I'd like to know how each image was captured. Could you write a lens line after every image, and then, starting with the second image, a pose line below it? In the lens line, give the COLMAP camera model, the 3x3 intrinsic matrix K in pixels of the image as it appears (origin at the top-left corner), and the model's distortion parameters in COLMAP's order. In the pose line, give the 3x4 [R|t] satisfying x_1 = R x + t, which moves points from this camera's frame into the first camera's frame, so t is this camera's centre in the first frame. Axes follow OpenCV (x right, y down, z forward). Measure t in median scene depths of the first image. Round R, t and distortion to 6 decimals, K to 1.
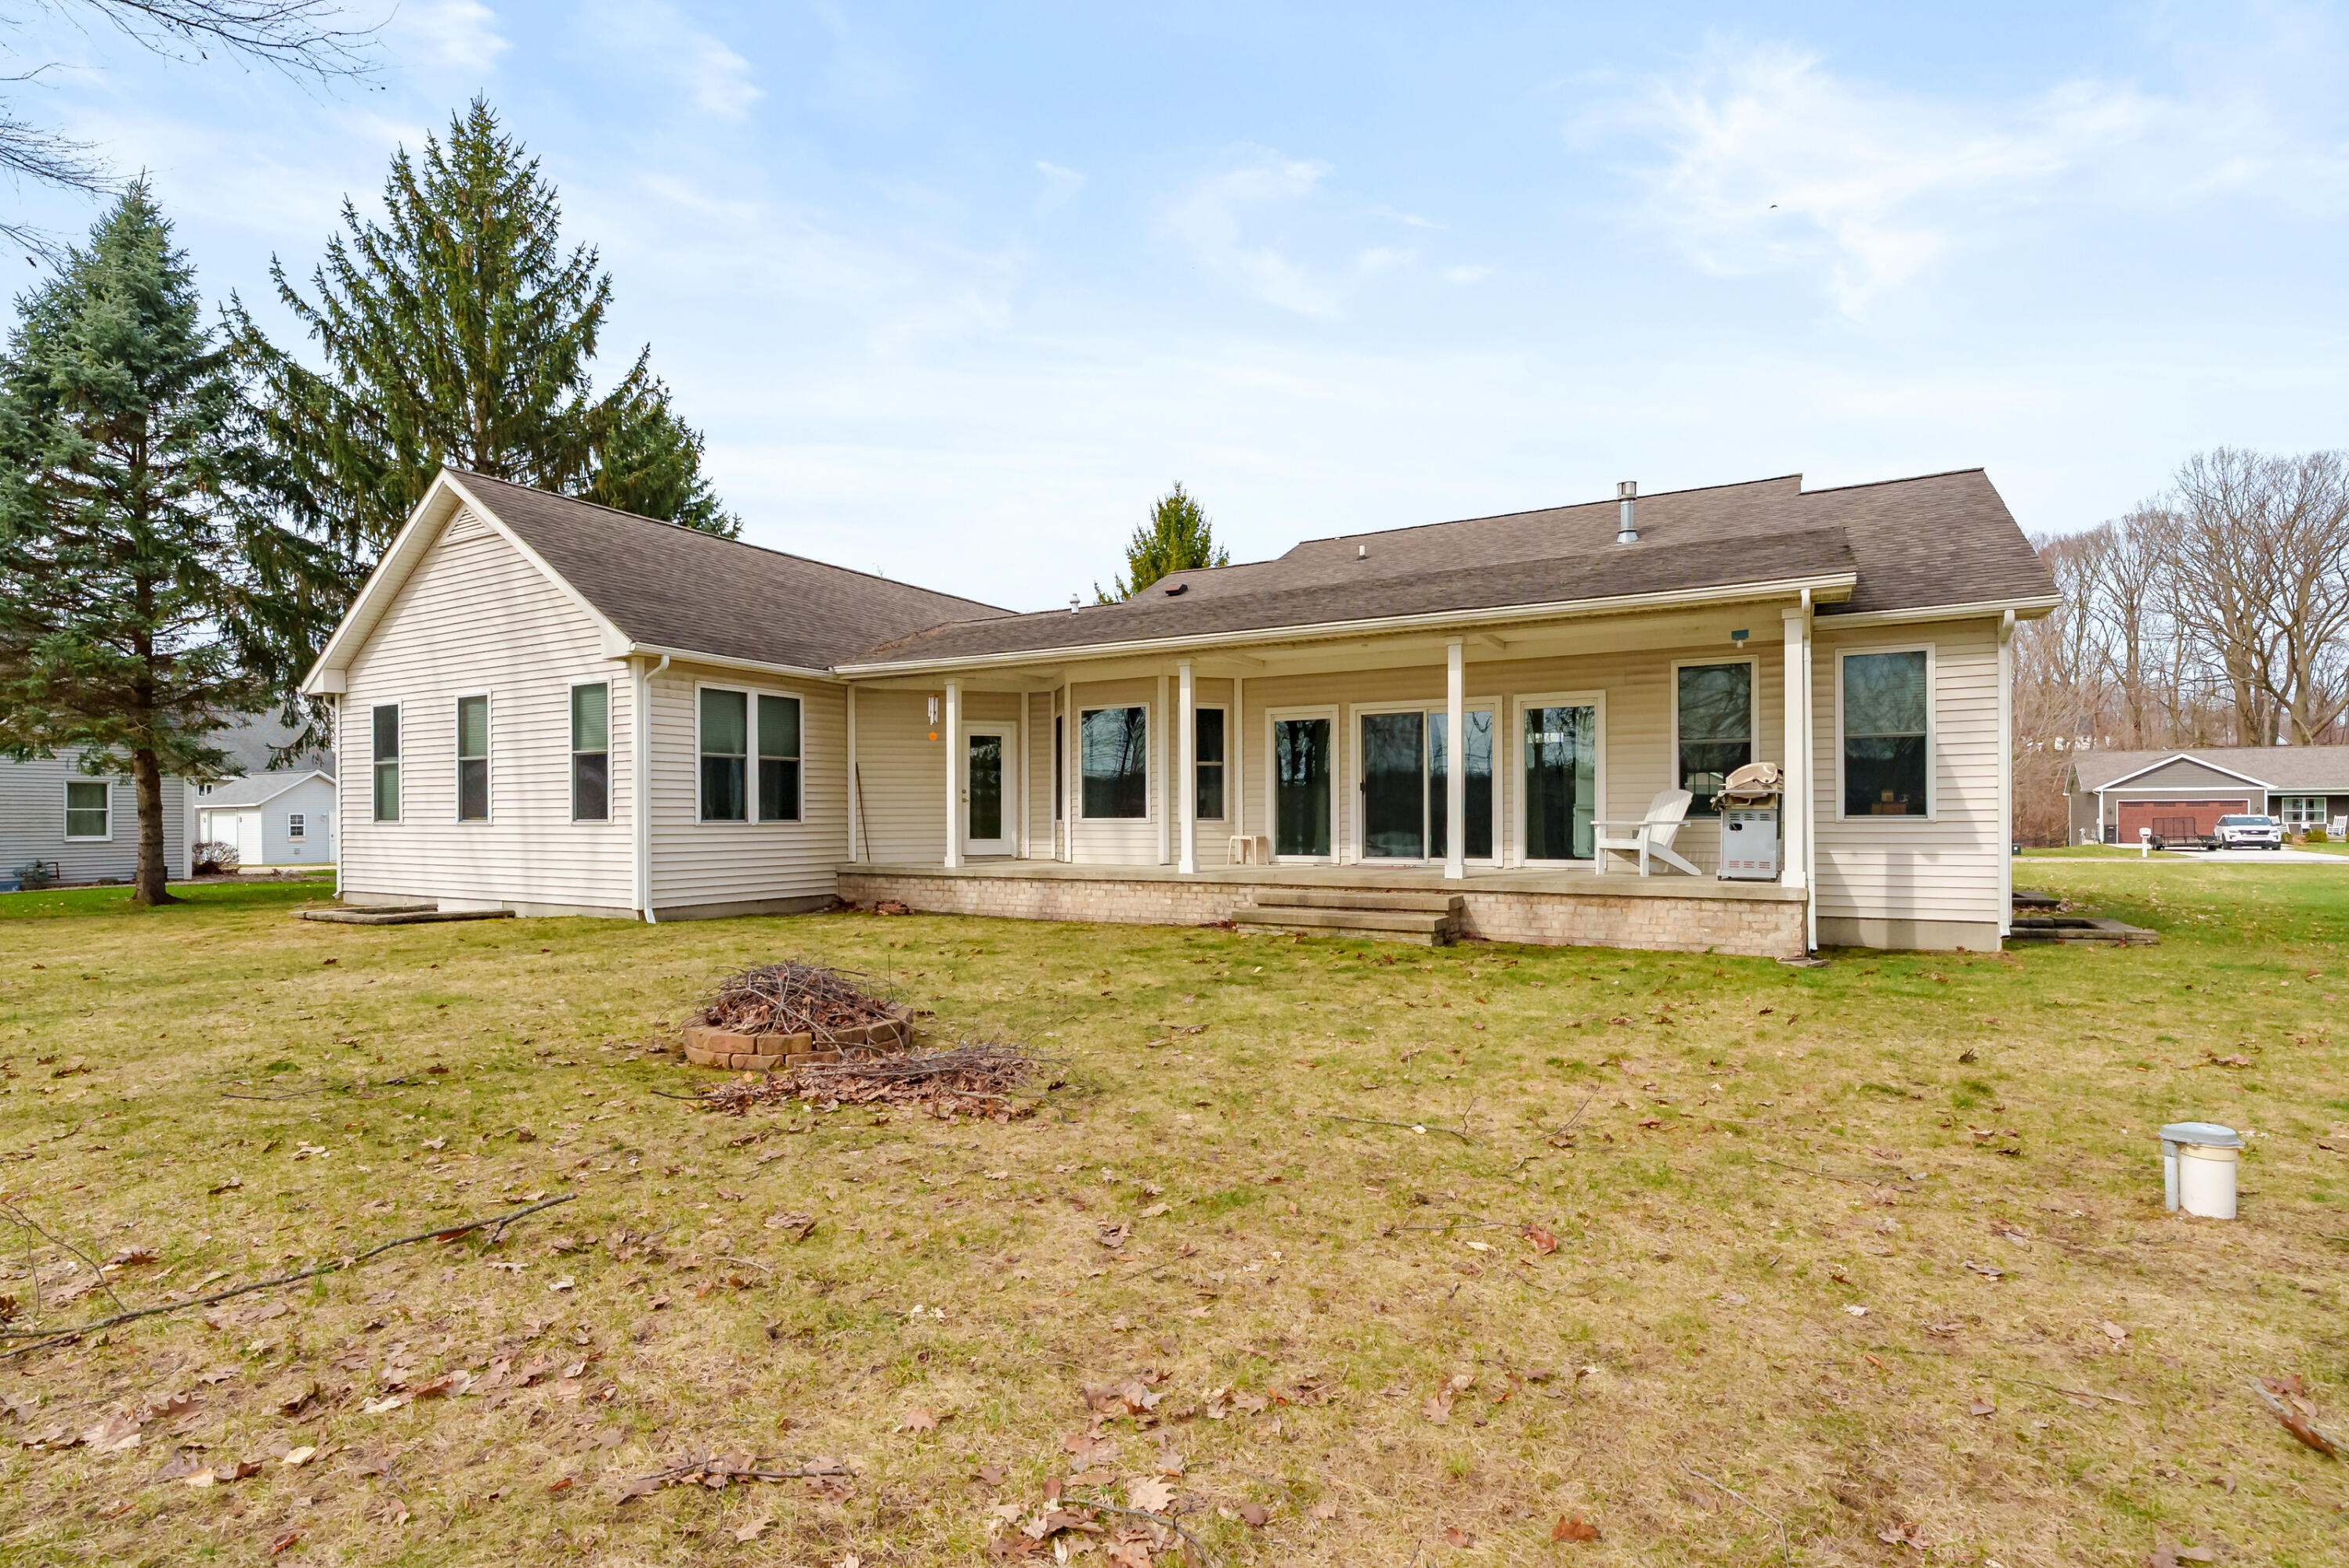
lens RADIAL K [[1075.8, 0, 1179.8], [0, 1075.8, 796.2], [0, 0, 1]] dist [-0.005719, 0.001859]
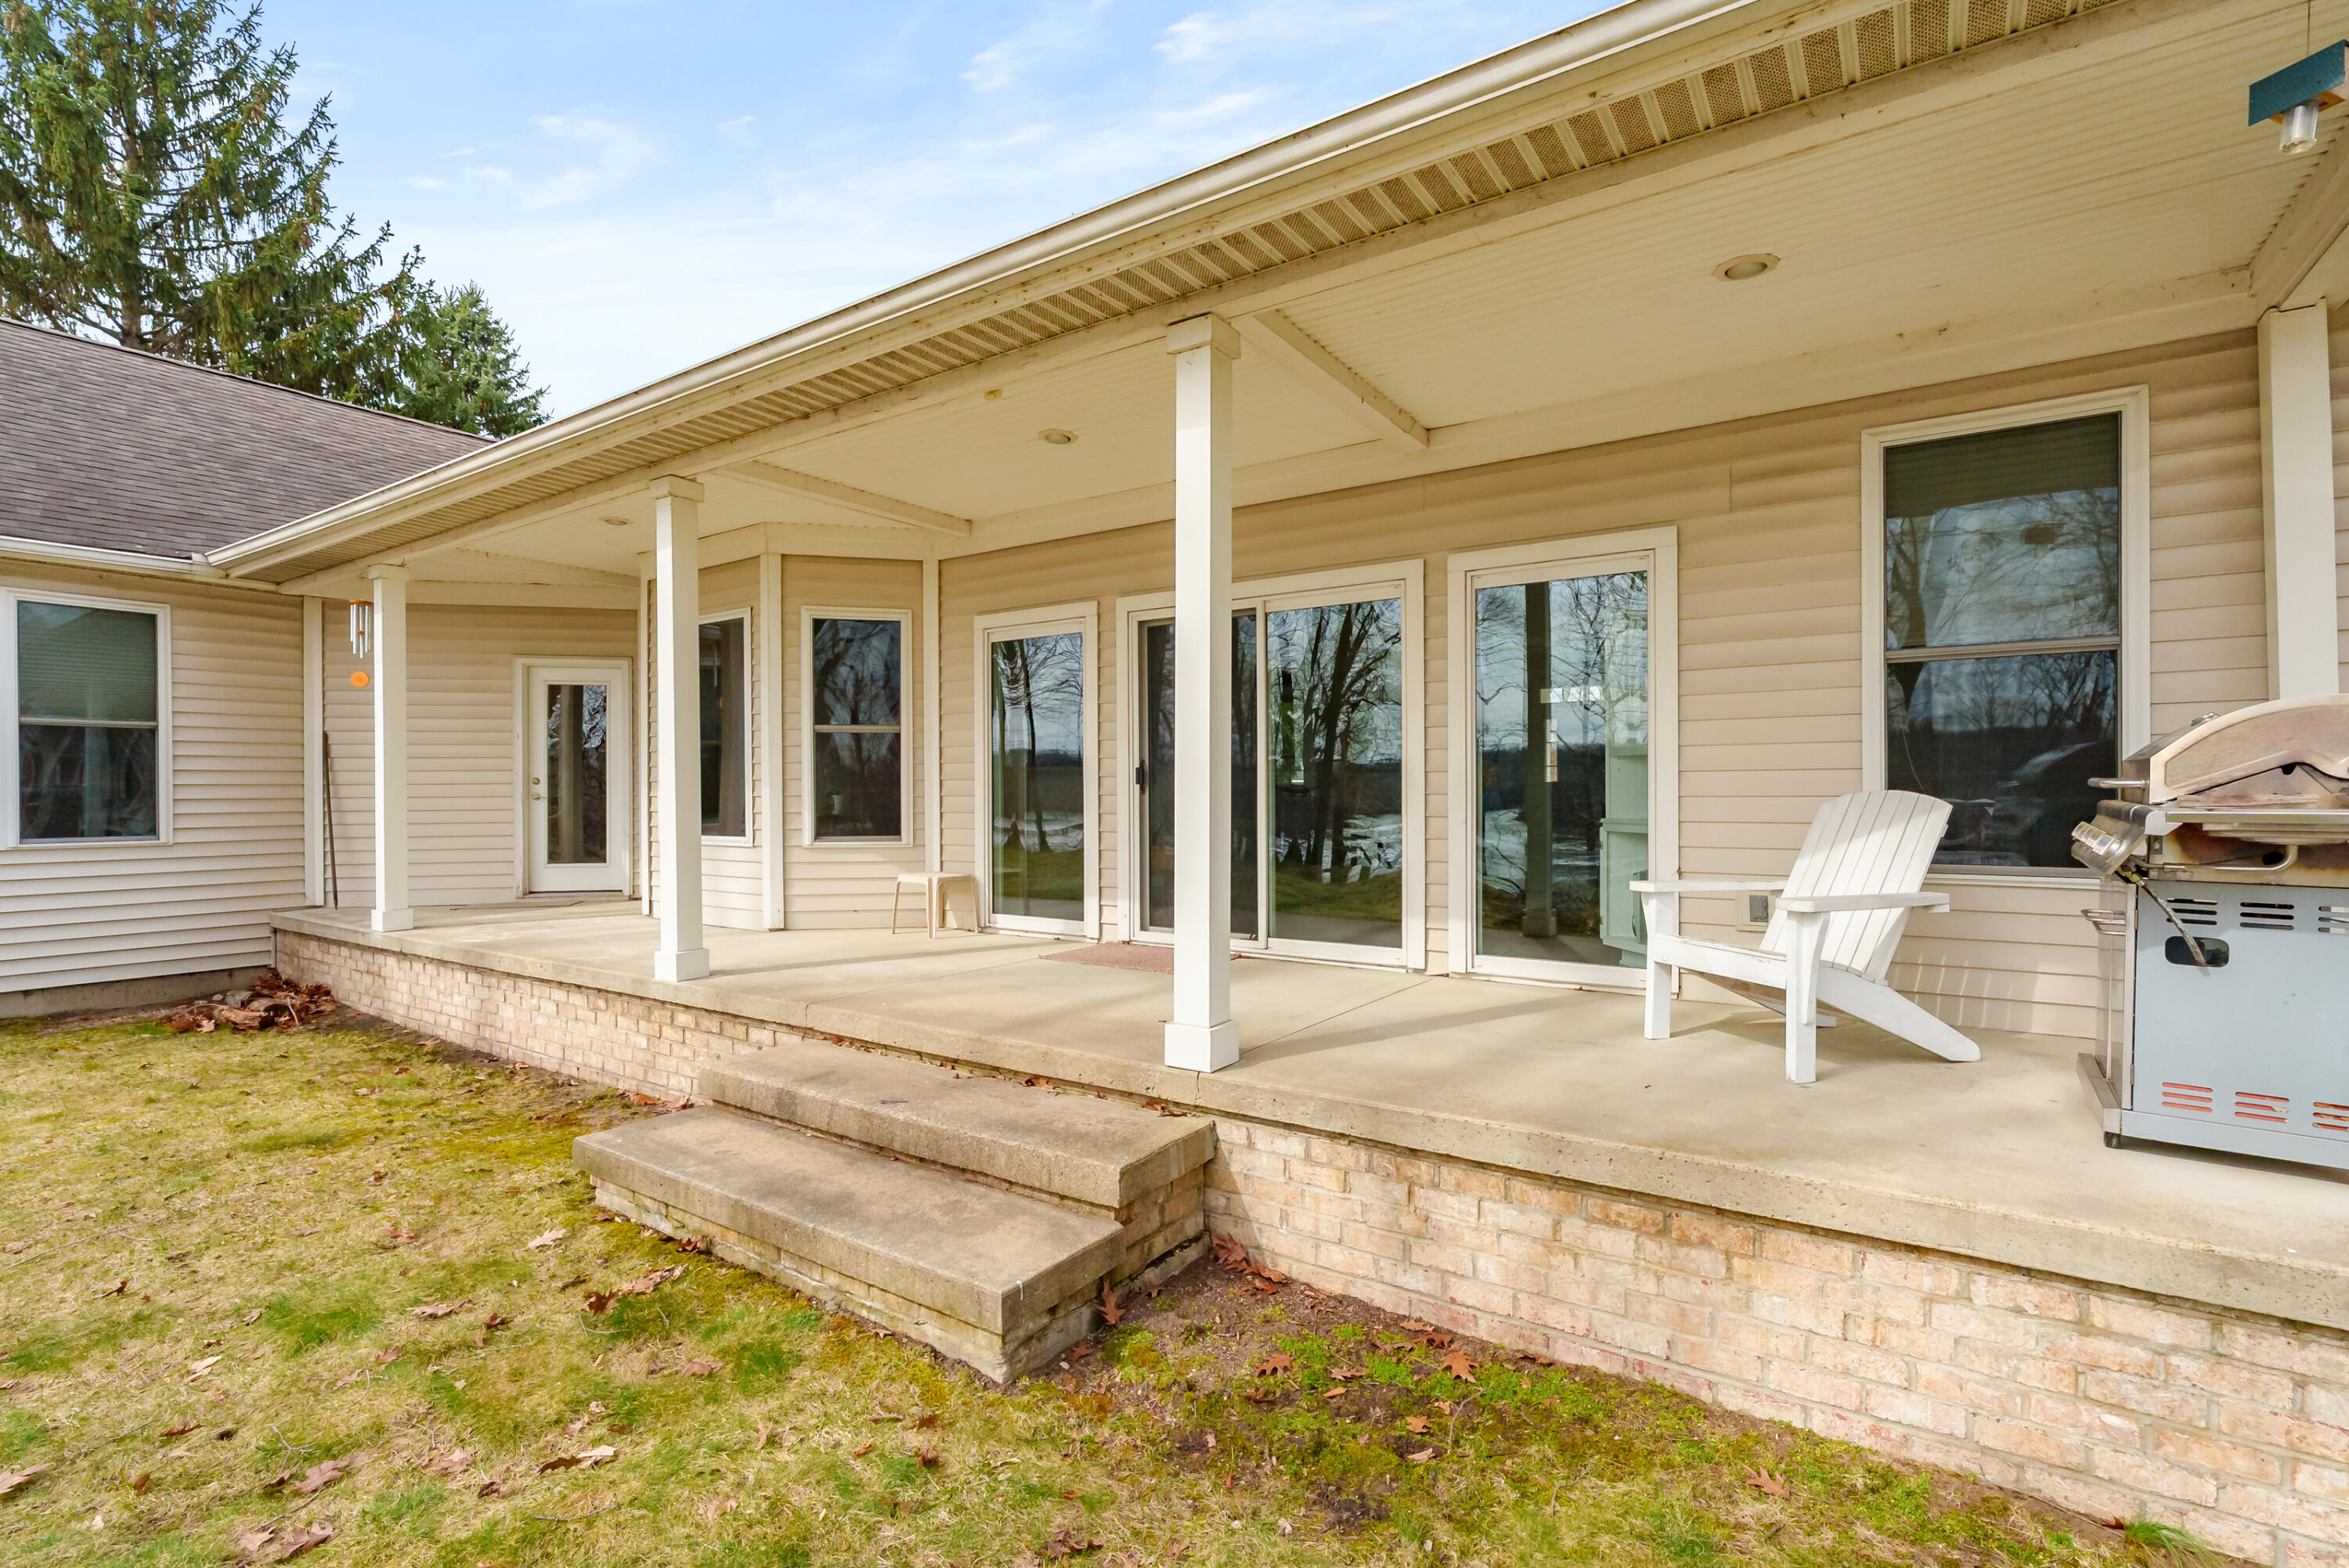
lens RADIAL K [[1075.8, 0, 1170.5], [0, 1075.8, 789.0], [0, 0, 1]] dist [-0.005719, 0.001859]
pose [[0.997561, -0.000362, -0.069800, 0.259282], [0.001436, 0.999881, 0.015330, -0.012435], [0.069786, -0.015393, 0.997443, 0.645629]]
